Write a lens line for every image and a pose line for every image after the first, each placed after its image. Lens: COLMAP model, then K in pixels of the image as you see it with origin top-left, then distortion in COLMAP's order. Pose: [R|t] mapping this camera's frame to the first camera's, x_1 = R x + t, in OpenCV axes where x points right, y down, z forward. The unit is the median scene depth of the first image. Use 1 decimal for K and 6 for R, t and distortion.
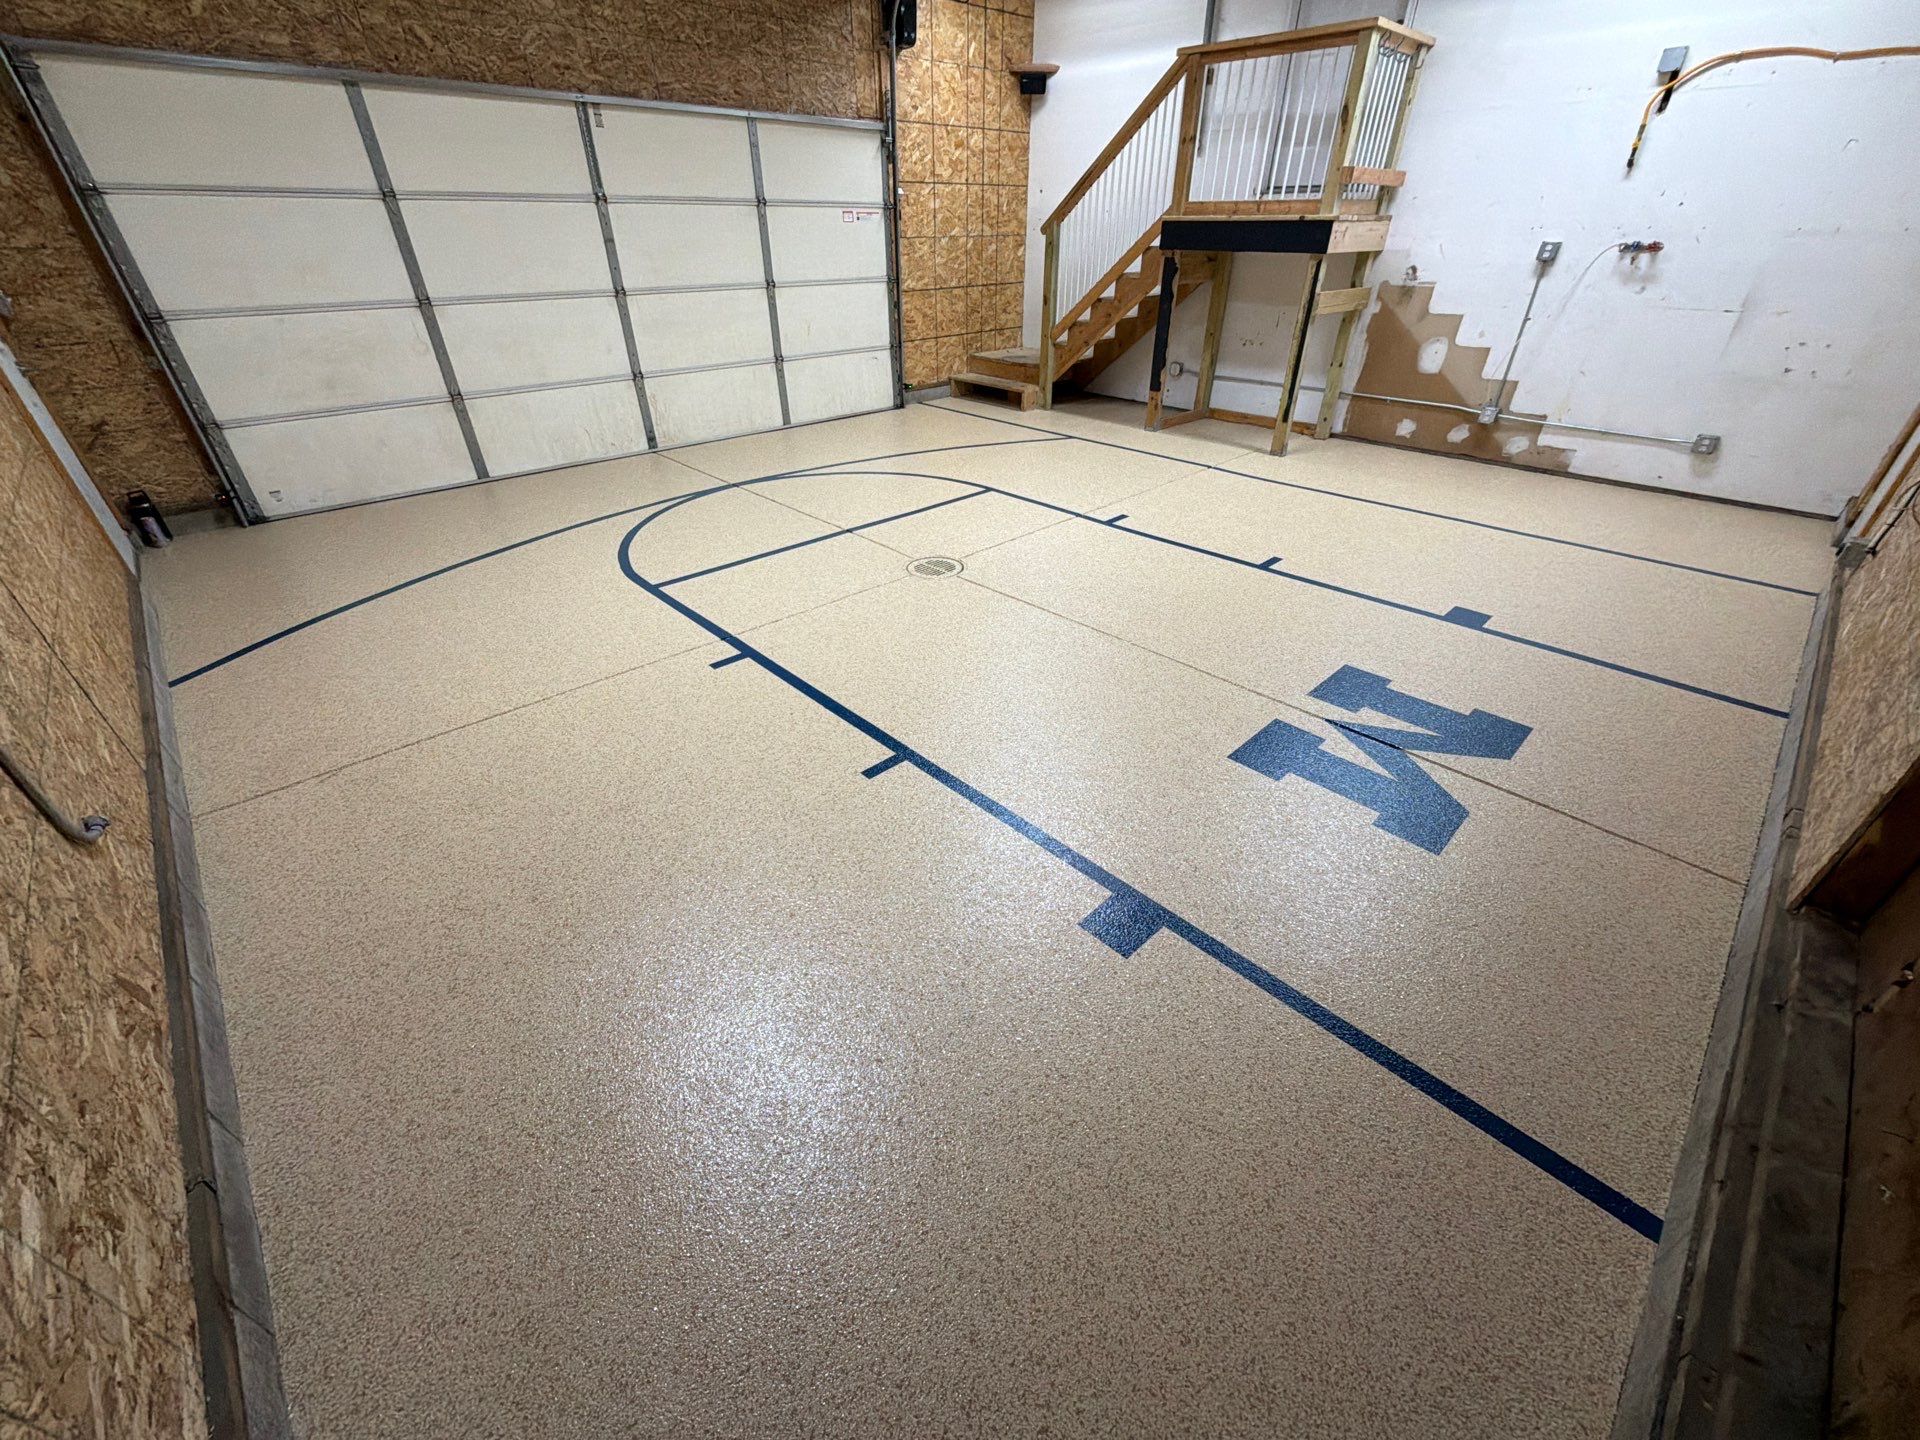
lens RADIAL K [[762.0, 0, 960.3], [0, 762.0, 717.7], [0, 0, 1]] dist [-0.000722, 0.000137]
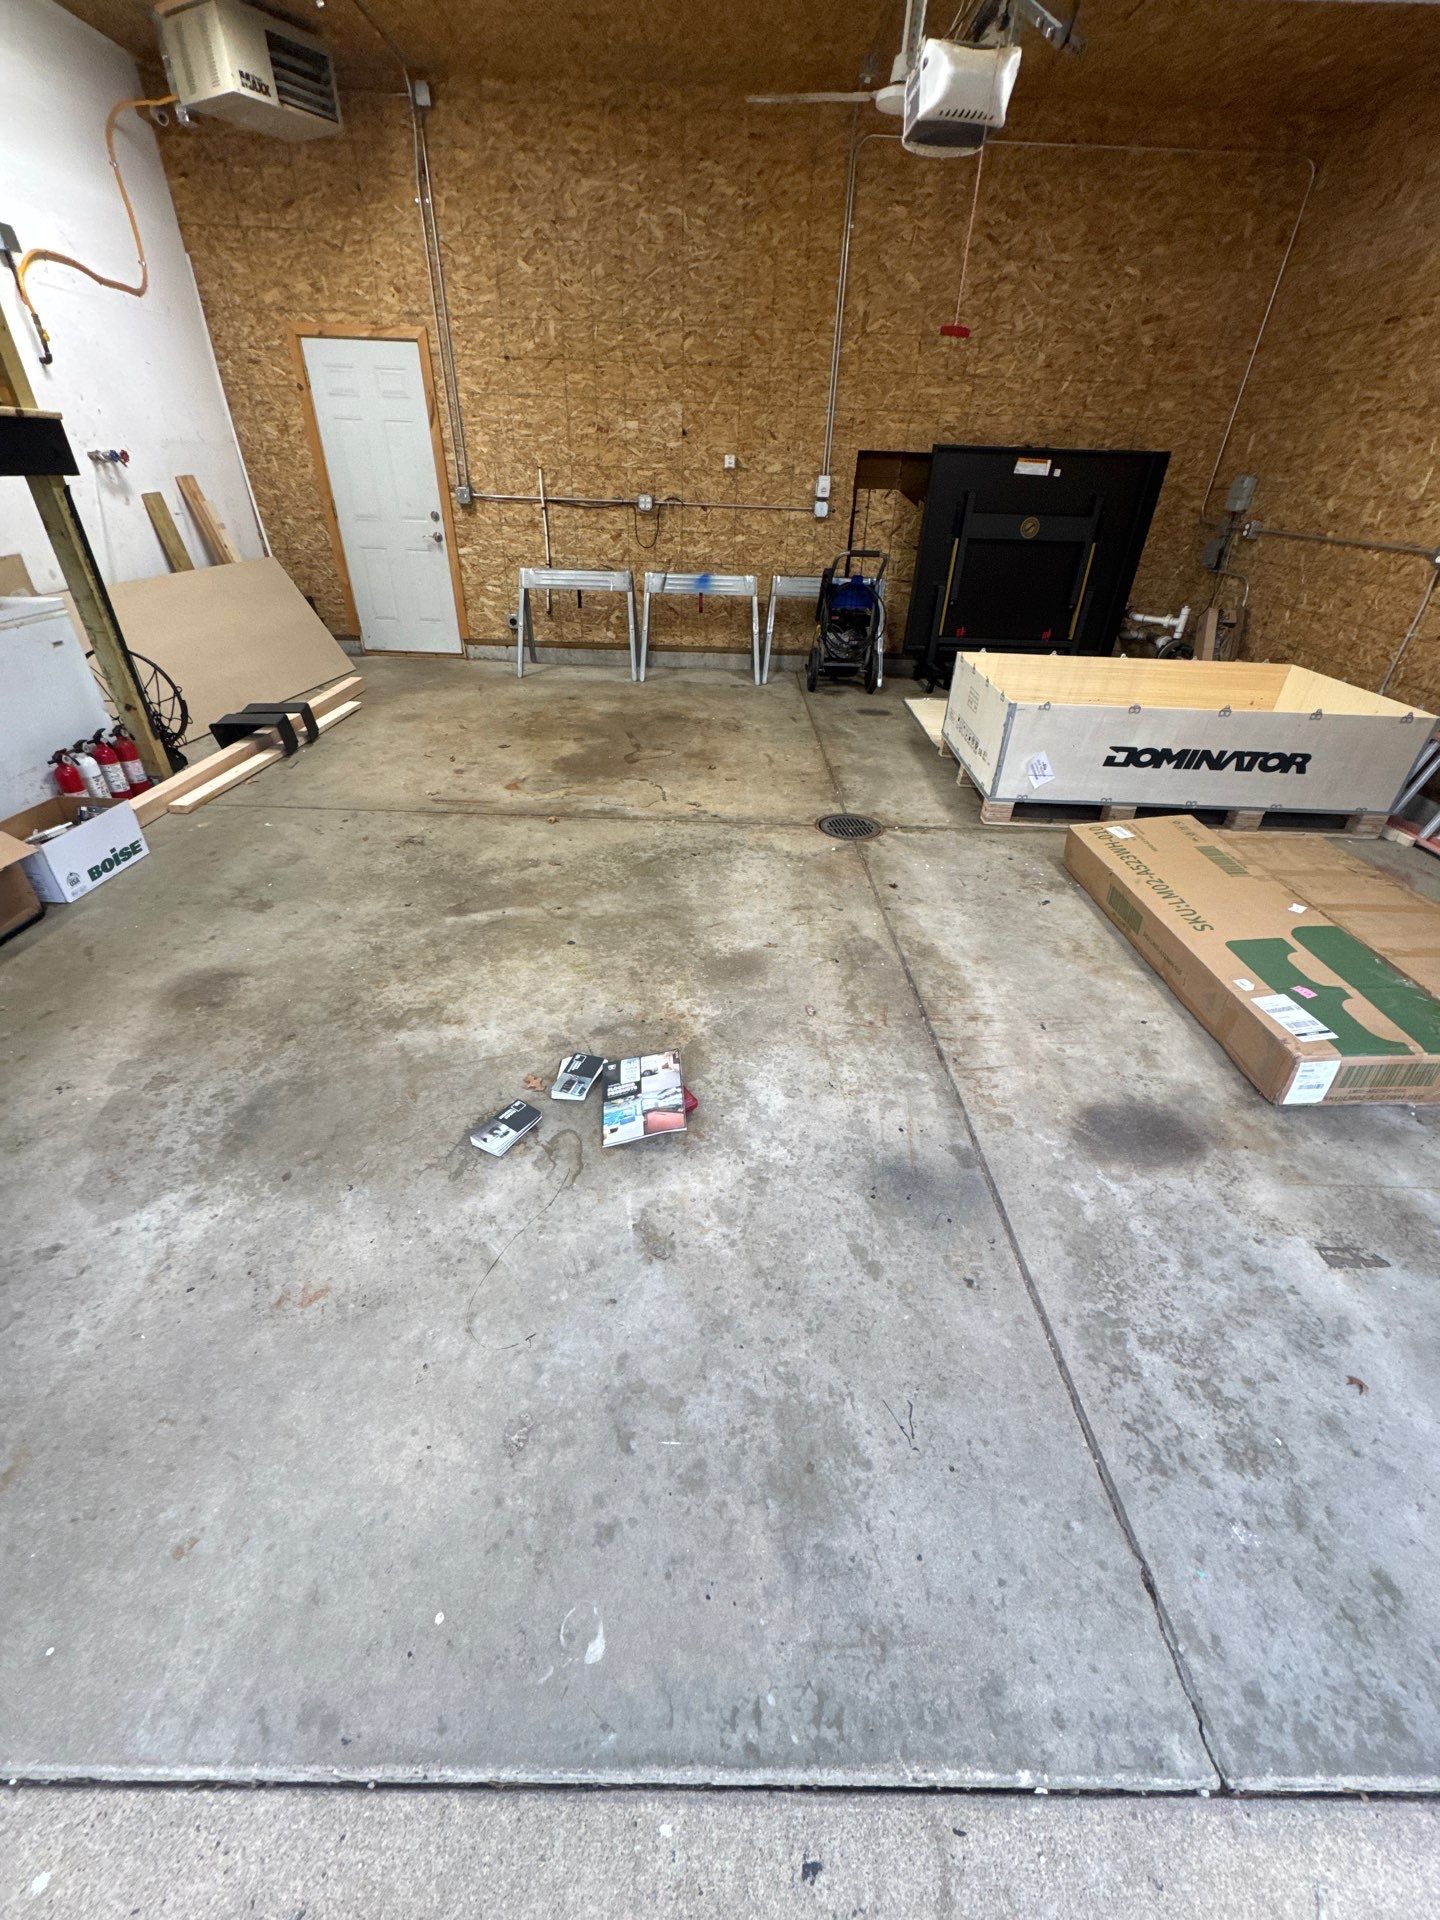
lens RADIAL K [[762.0, 0, 719.2], [0, 762.0, 964.5], [0, 0, 1]] dist [-0.000722, 0.000137]
pose [[-0.721069, -0.398785, 0.566596, -0.373764], [0.349791, 0.496376, 0.794517, -0.663855], [-0.598086, 0.771091, -0.218430, 1.040292]]
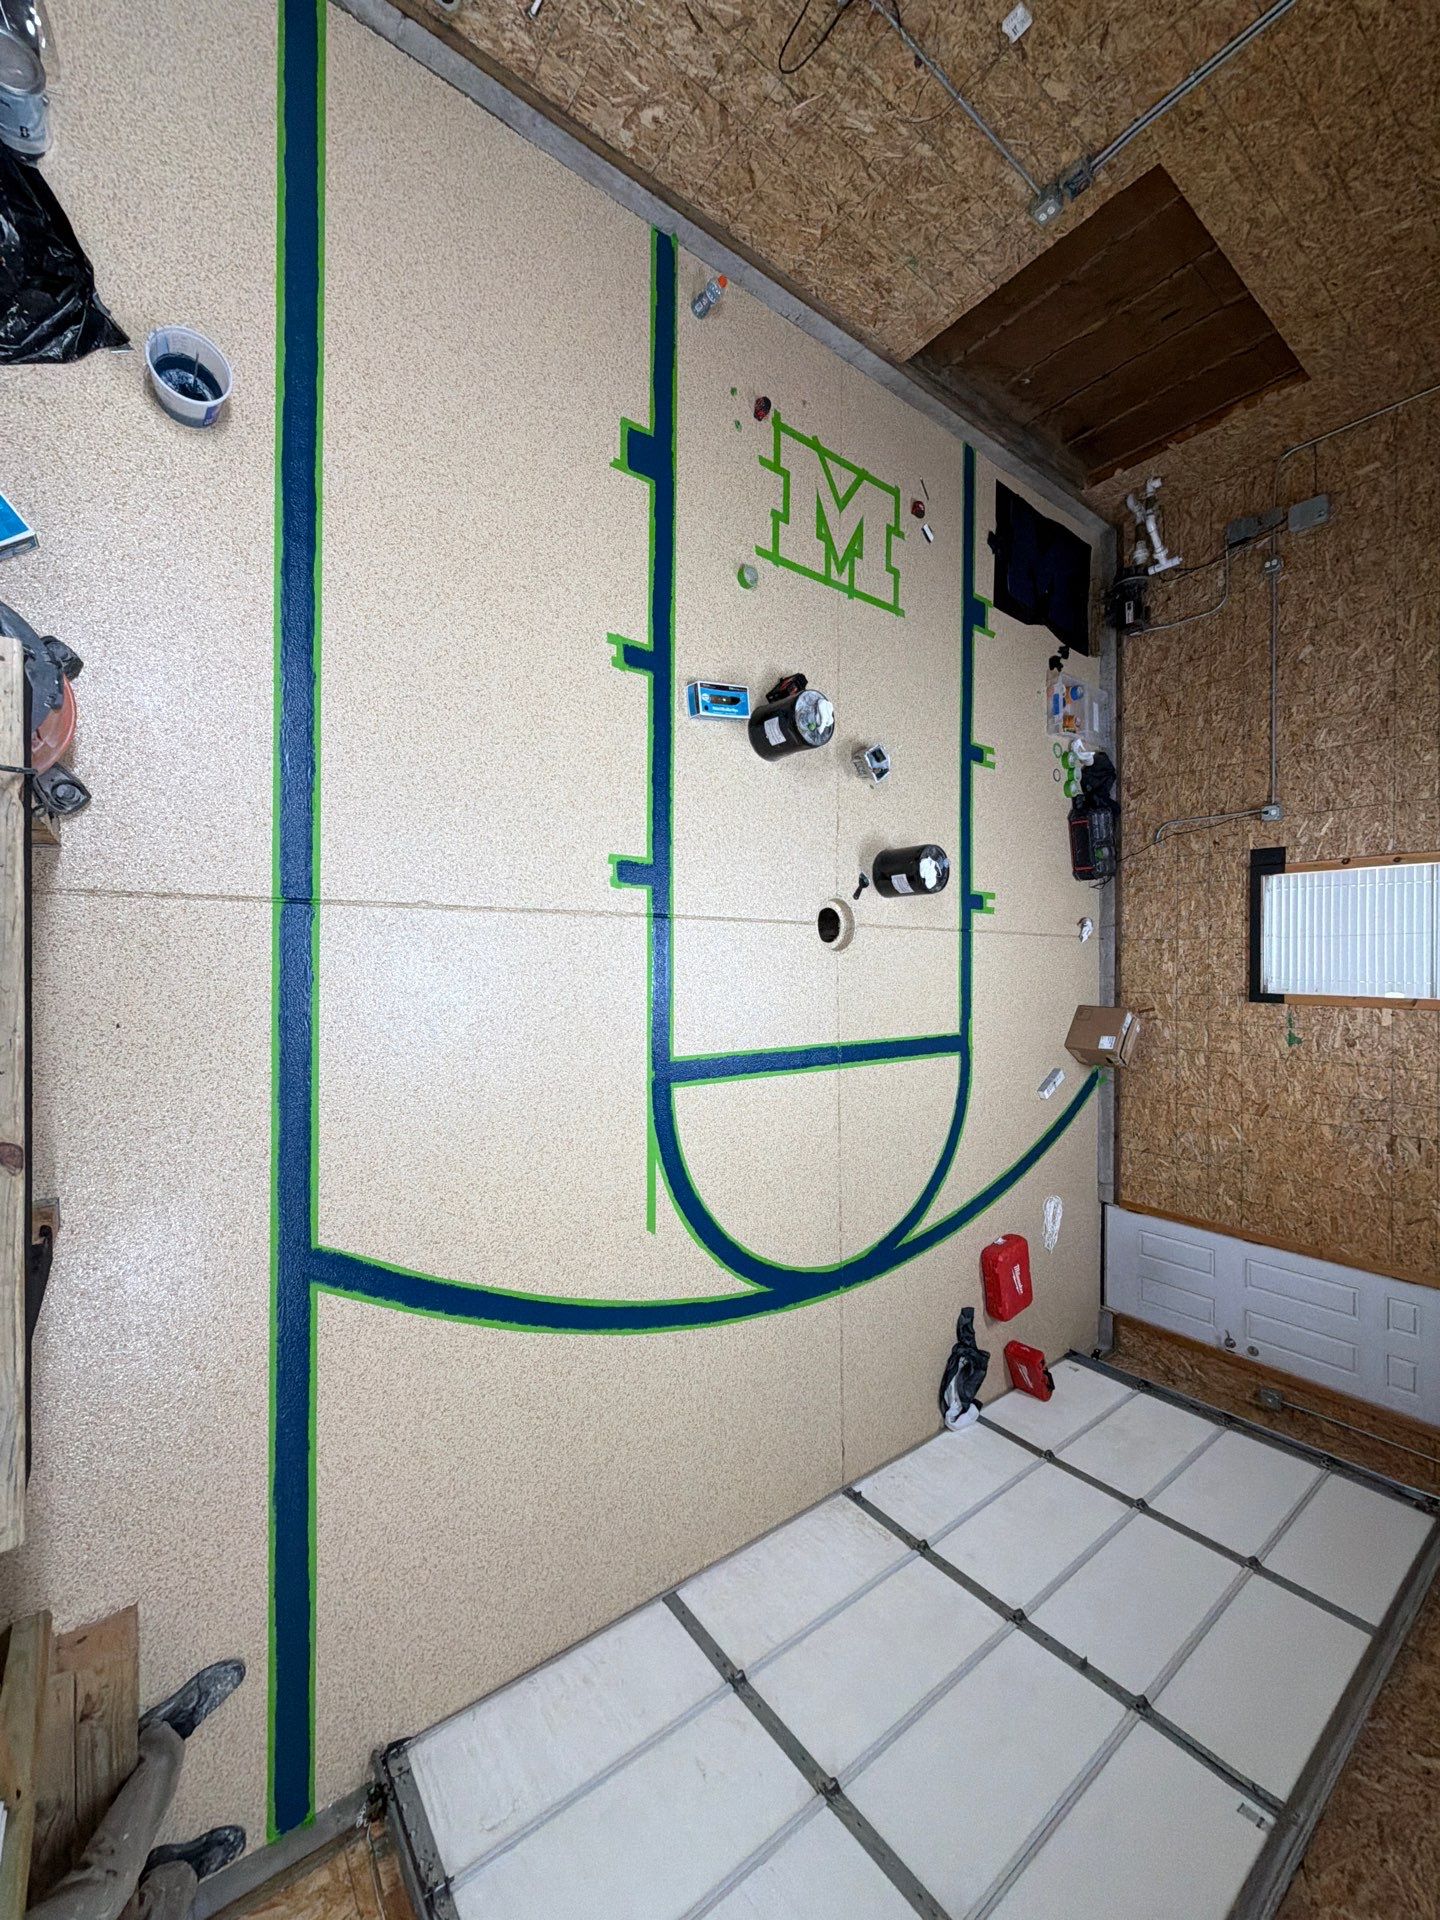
lens RADIAL K [[762.0, 0, 717.5], [0, 762.0, 961.8], [0, 0, 1]] dist [-0.000722, 0.000137]
pose [[-0.573124, -0.694258, -0.435355, 0.364458], [-0.206752, -0.391573, 0.896618, -0.842011], [-0.792958, 0.603884, 0.080880, 0.784565]]
